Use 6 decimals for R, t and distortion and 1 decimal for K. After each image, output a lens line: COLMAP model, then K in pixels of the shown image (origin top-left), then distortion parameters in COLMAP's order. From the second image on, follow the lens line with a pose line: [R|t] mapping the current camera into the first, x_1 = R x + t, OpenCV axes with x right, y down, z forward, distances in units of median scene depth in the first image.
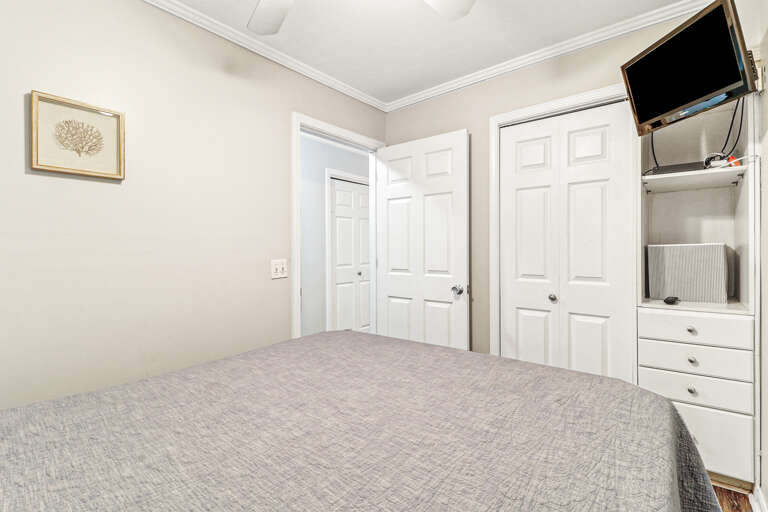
lens RADIAL K [[357.8, 0, 384.8], [0, 357.8, 251.9], [0, 0, 1]] dist [-0.002232, -0.003090]
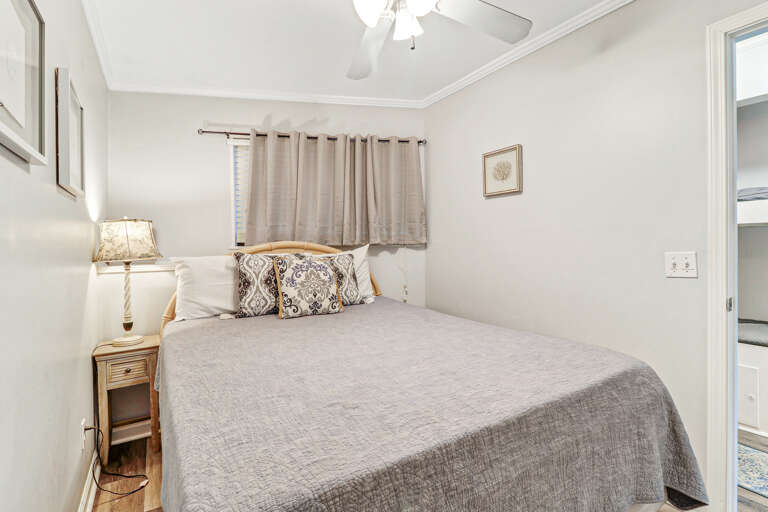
lens RADIAL K [[357.8, 0, 387.4], [0, 357.8, 250.6], [0, 0, 1]] dist [-0.002232, -0.003090]
pose [[-0.308953, 0.014250, -0.950971, 0.789572], [-0.005711, 0.999842, 0.016838, 0.015868], [0.951060, 0.010634, -0.308823, 0.928780]]
